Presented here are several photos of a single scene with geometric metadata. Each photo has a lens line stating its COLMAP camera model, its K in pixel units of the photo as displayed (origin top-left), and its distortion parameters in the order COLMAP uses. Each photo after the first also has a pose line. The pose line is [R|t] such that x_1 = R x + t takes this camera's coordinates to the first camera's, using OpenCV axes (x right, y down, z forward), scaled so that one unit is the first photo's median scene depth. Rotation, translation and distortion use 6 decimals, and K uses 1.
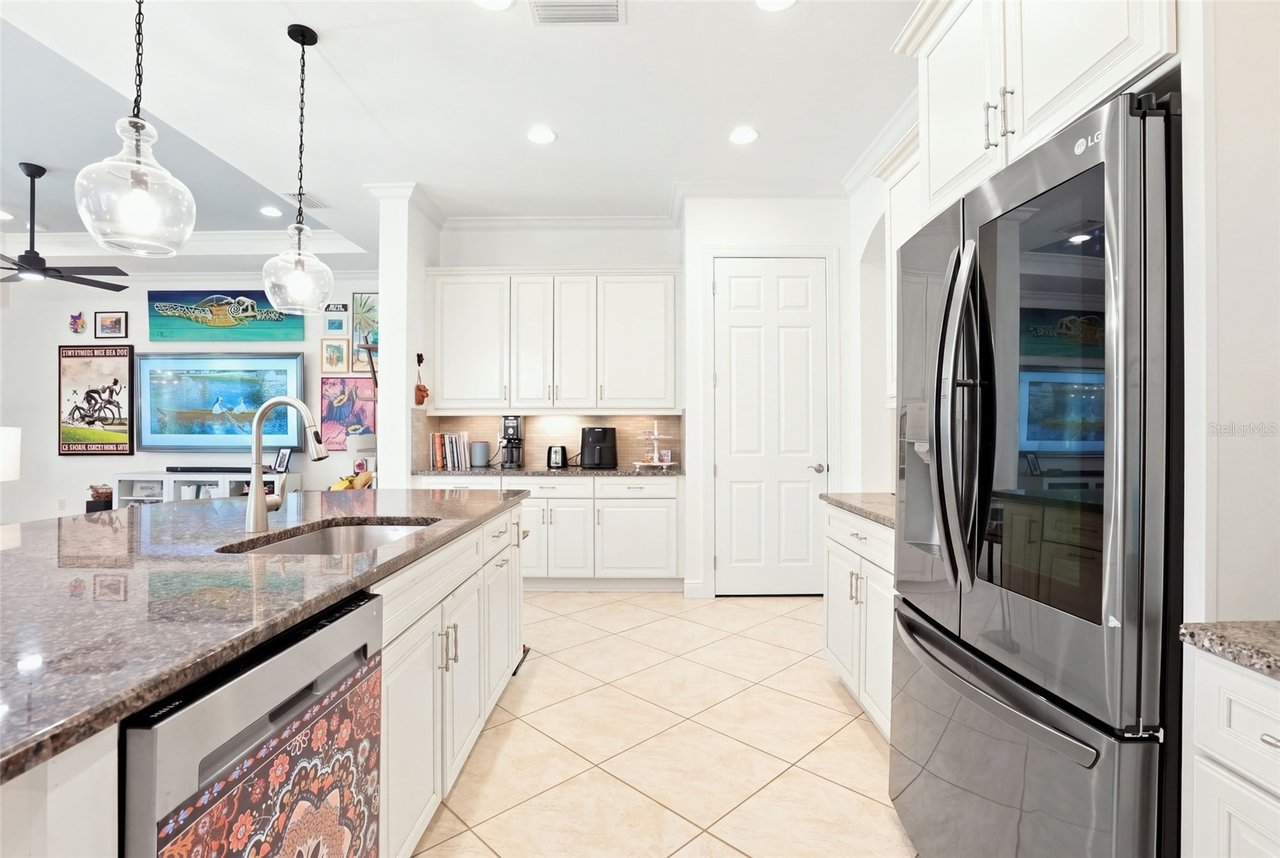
lens RADIAL K [[612.9, 0, 649.0], [0, 612.9, 429.9], [0, 0, 1]] dist [-0.038818, 0.010780]
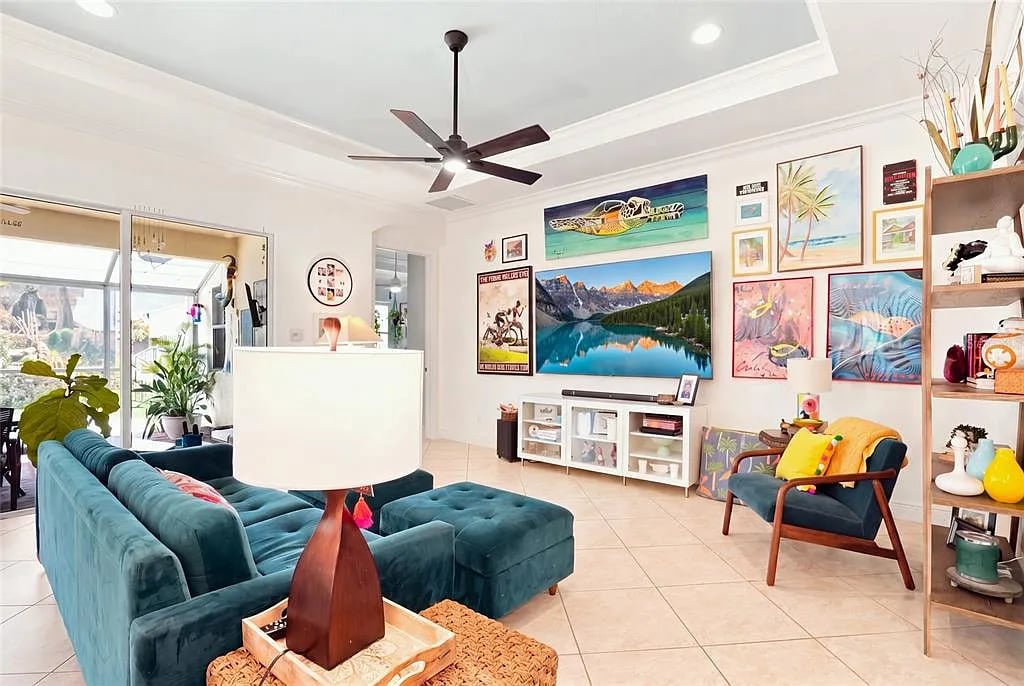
lens RADIAL K [[490.3, 0, 510.0], [0, 490.3, 348.0], [0, 0, 1]] dist [-0.038818, 0.010780]
pose [[0.759556, -0.000450, -0.650441, -0.379888], [0.000047, 1.000000, -0.000636, -0.003750], [0.650442, 0.000452, 0.759556, 0.376141]]
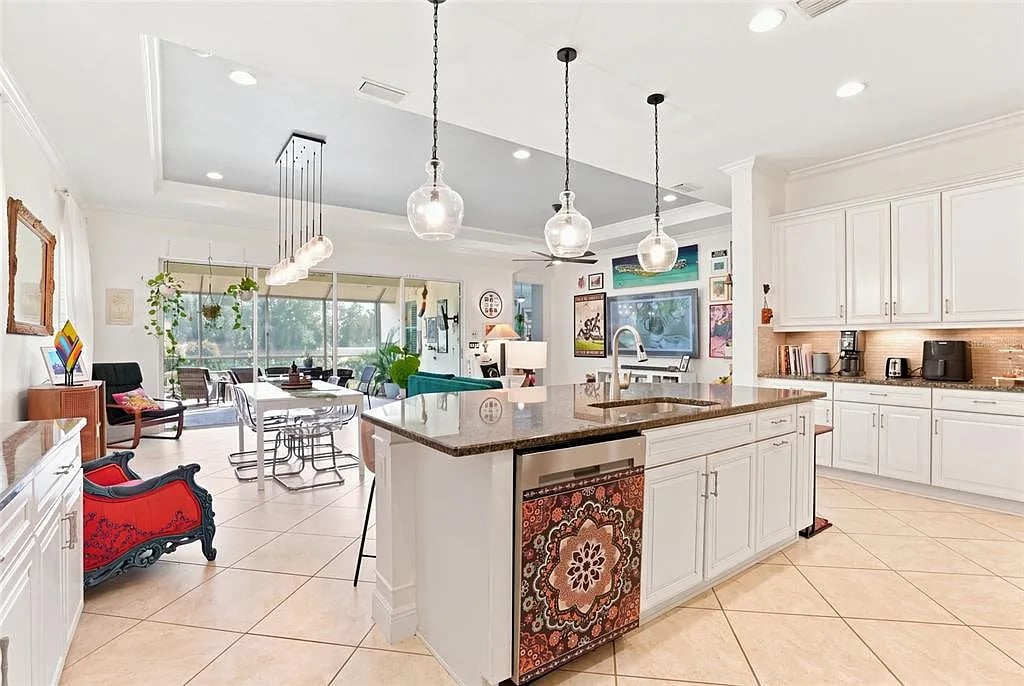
lens RADIAL K [[490.3, 0, 514.8], [0, 490.3, 342.7], [0, 0, 1]] dist [-0.038818, 0.010780]
pose [[0.600458, 0.000351, -0.799656, 0.094503], [0.001254, 0.999998, 0.001381, -0.001821], [0.799655, -0.001832, 0.600457, -0.036977]]
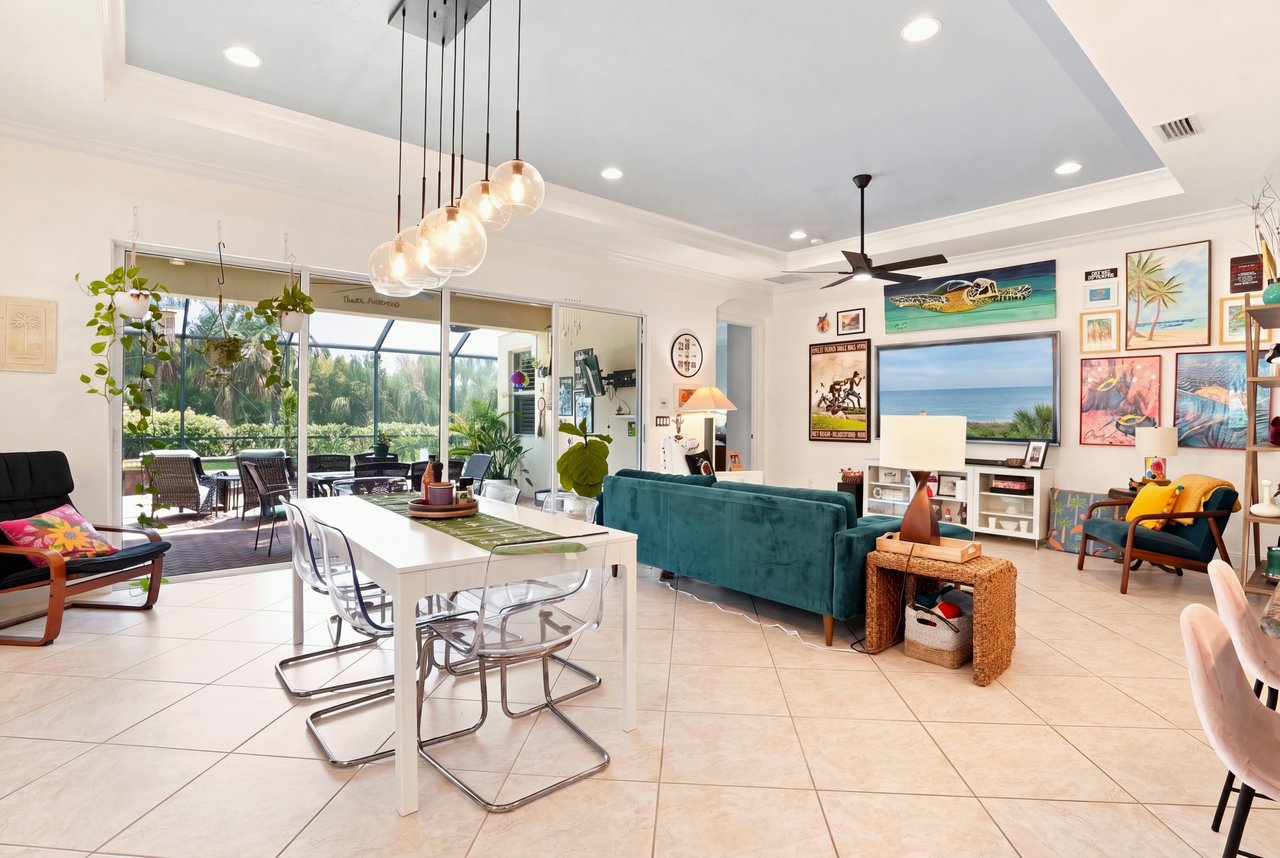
lens RADIAL K [[612.9, 0, 644.3], [0, 612.9, 413.8], [0, 0, 1]] dist [-0.038818, 0.010780]
pose [[0.649176, 0.004224, -0.760626, -0.316899], [-0.009605, 0.999950, -0.002645, -0.001670], [0.760577, 0.009023, 0.649185, -0.011839]]
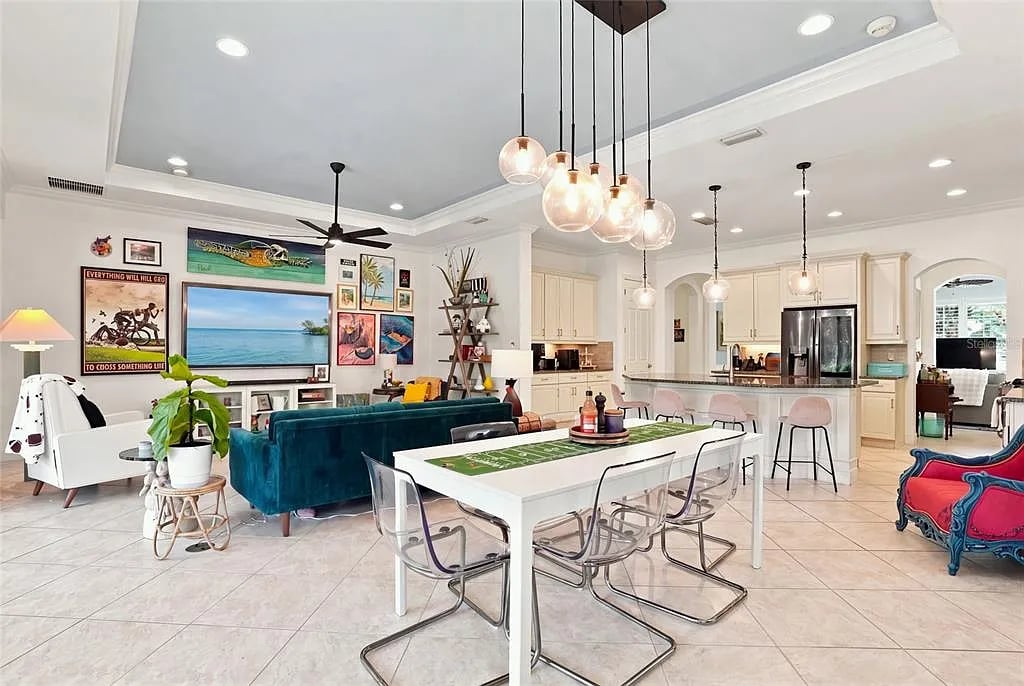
lens RADIAL K [[490.3, 0, 512.3], [0, 490.3, 340.8], [0, 0, 1]] dist [-0.038818, 0.010780]
pose [[0.761940, 0.015075, 0.647472, -1.020323], [-0.008542, 0.999876, -0.013227, -0.011355], [-0.647591, 0.004548, 0.761975, -0.099176]]
